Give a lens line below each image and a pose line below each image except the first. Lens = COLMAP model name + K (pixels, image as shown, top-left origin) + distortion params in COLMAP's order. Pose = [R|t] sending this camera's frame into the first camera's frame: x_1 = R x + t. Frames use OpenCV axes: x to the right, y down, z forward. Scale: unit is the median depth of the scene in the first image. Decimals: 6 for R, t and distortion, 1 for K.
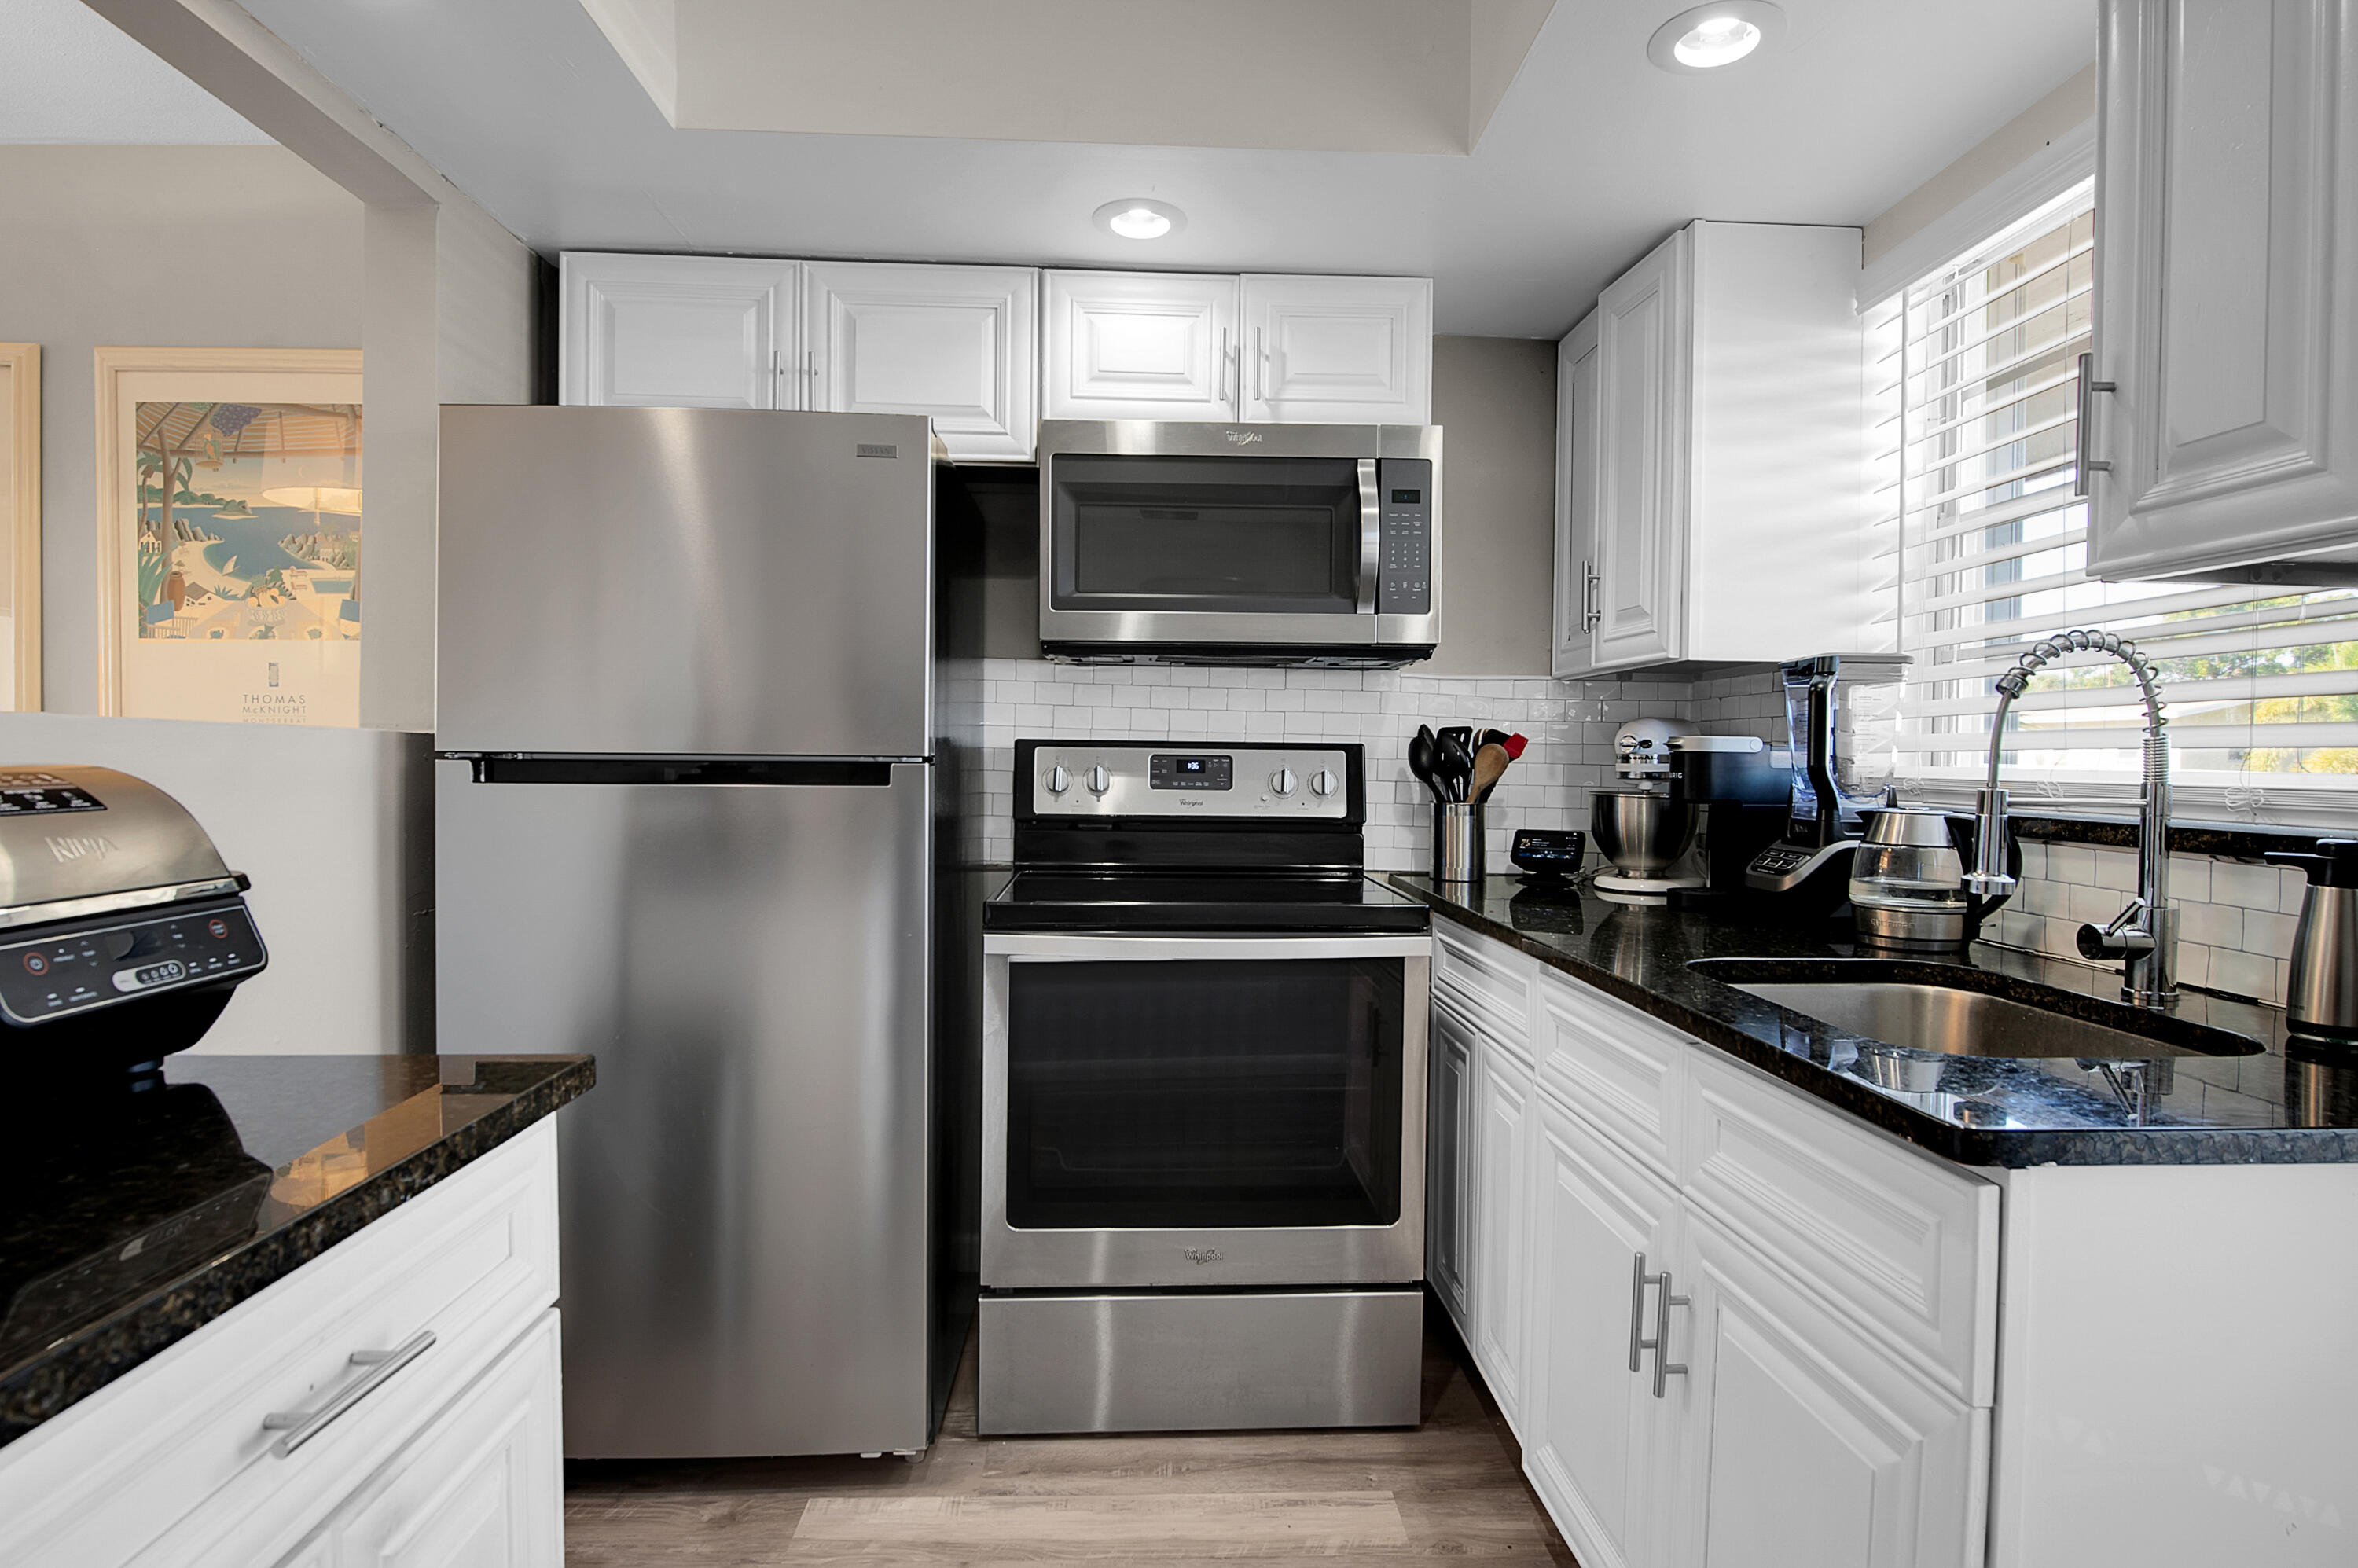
lens RADIAL K [[1192.2, 0, 1168.9], [0, 1192.2, 780.0], [0, 0, 1]] dist [-0.016293, -0.002644]
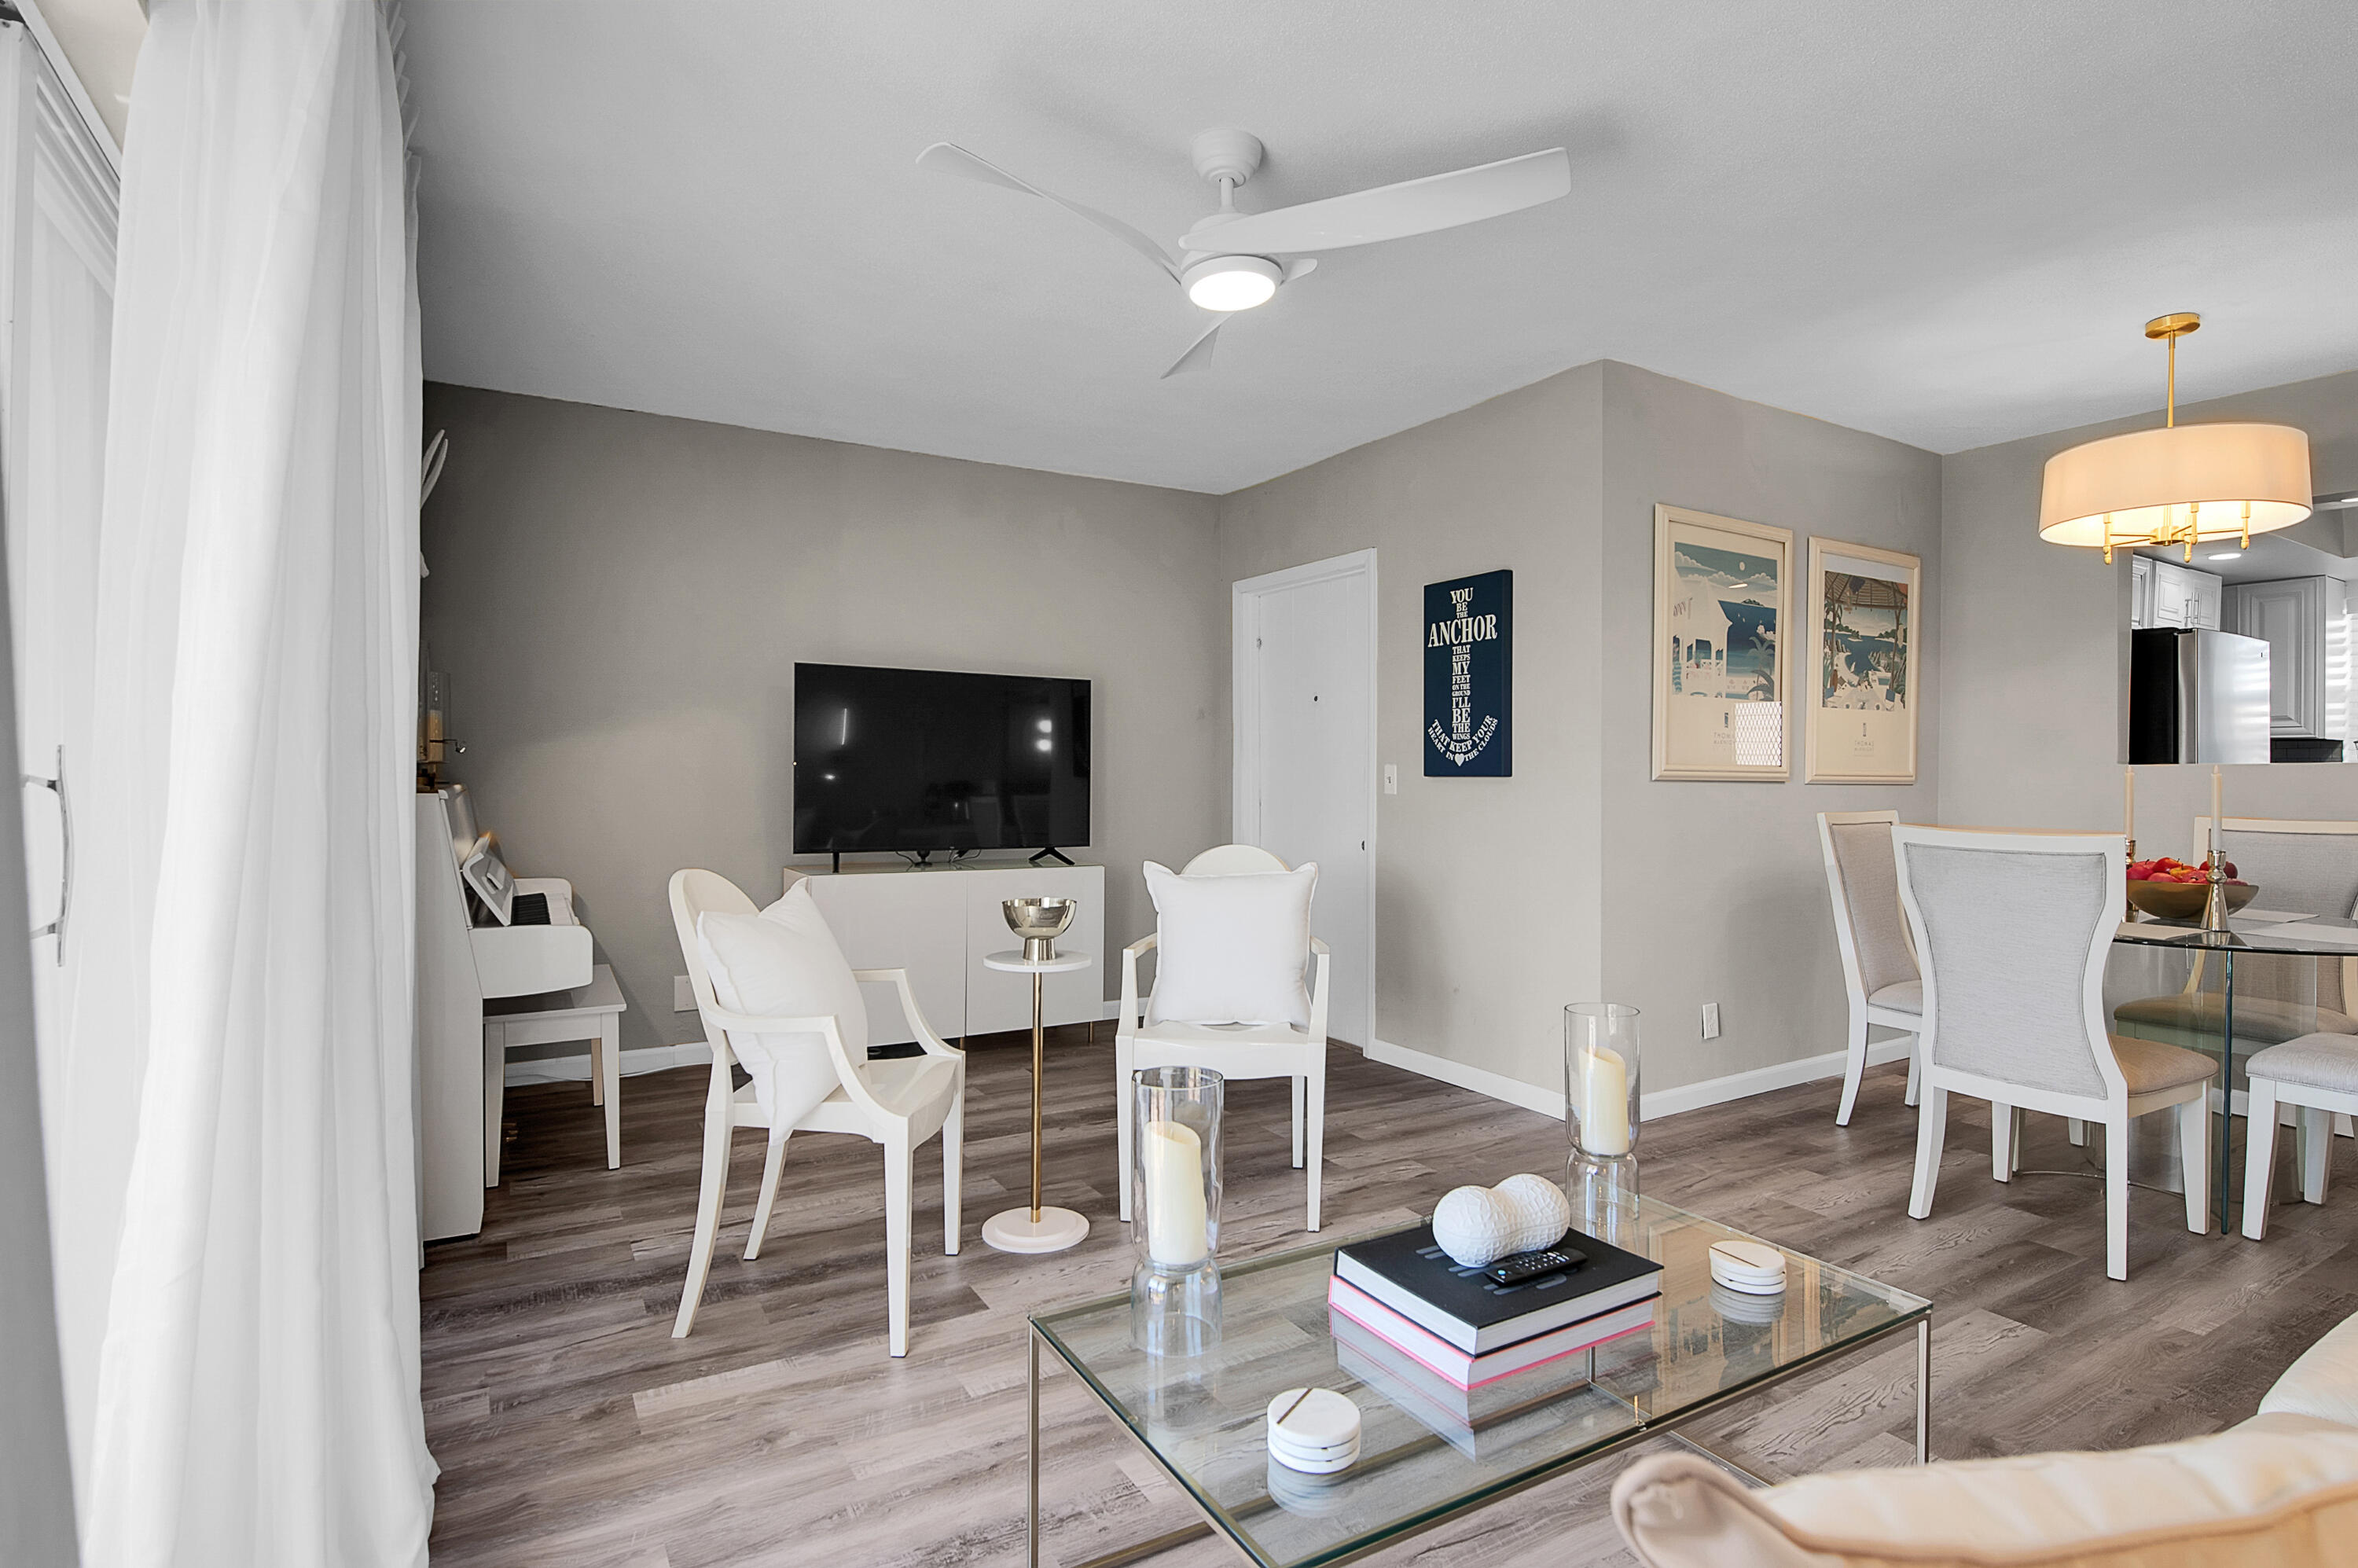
lens RADIAL K [[1146.0, 0, 1160.7], [0, 1146.0, 778.1], [0, 0, 1]] dist [-0.015788, -0.002961]
pose [[0.884908, -0.005925, 0.465729, -2.522192], [0.012156, 0.999872, -0.010377, -0.011017], [-0.465608, 0.014844, 0.884867, -0.023977]]
